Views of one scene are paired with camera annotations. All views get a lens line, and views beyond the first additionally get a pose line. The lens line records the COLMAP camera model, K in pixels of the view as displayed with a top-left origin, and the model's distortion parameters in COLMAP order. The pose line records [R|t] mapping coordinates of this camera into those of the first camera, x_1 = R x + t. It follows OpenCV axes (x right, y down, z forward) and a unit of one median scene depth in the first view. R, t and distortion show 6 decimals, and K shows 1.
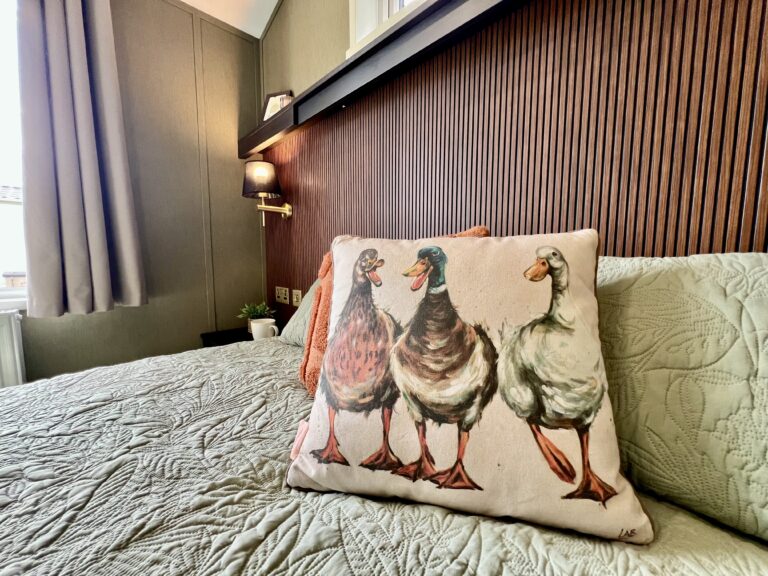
lens RADIAL K [[310.0, 0, 384.0], [0, 310.0, 288.0], [0, 0, 1]] dist [-0.001190, -0.000078]
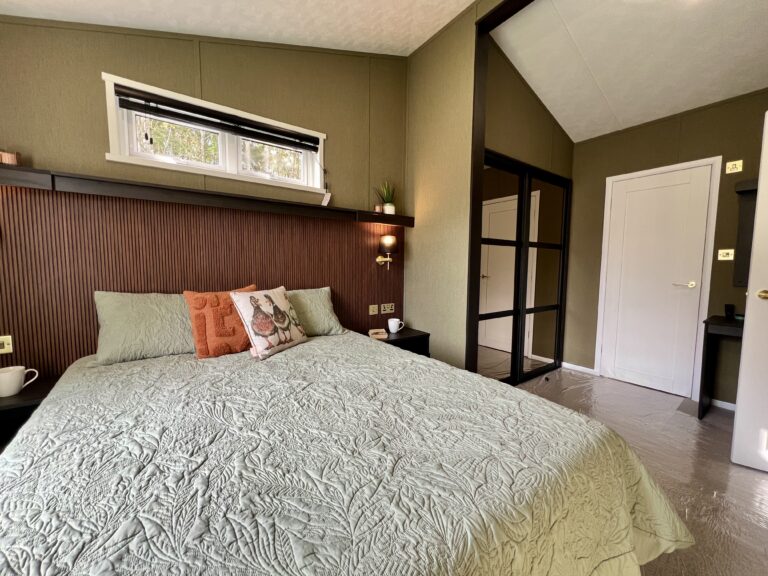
lens RADIAL K [[307.6, 0, 384.0], [0, 307.6, 288.0], [0, 0, 1]] dist [-0.001213, 0.000079]
pose [[0.147400, -0.076304, 0.986129, -4.024346], [0.084955, 0.994312, 0.064239, -0.392943], [-0.985422, 0.074308, 0.153044, -1.226585]]
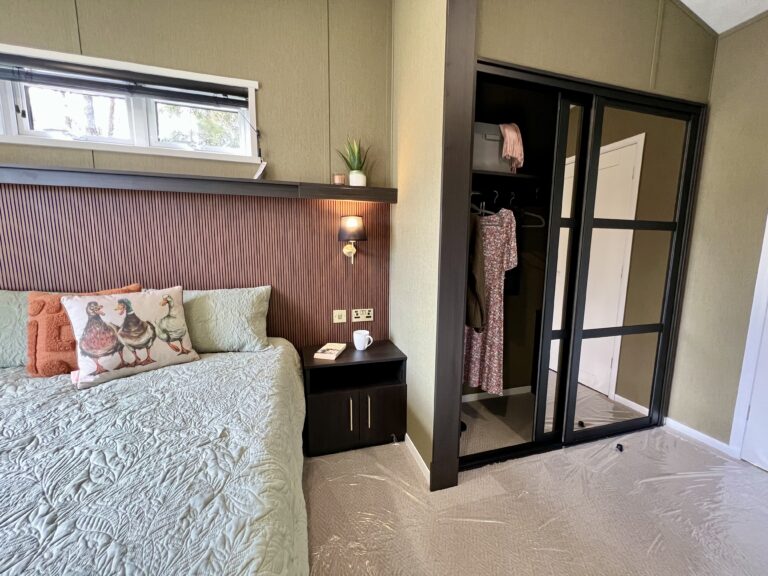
lens RADIAL K [[307.6, 0, 384.0], [0, 307.6, 288.0], [0, 0, 1]] dist [-0.001213, 0.000079]
pose [[0.469401, -0.111191, 0.875956, -1.459739], [0.075751, 0.993453, 0.085513, -0.350282], [-0.879730, 0.026215, 0.474751, -3.050943]]
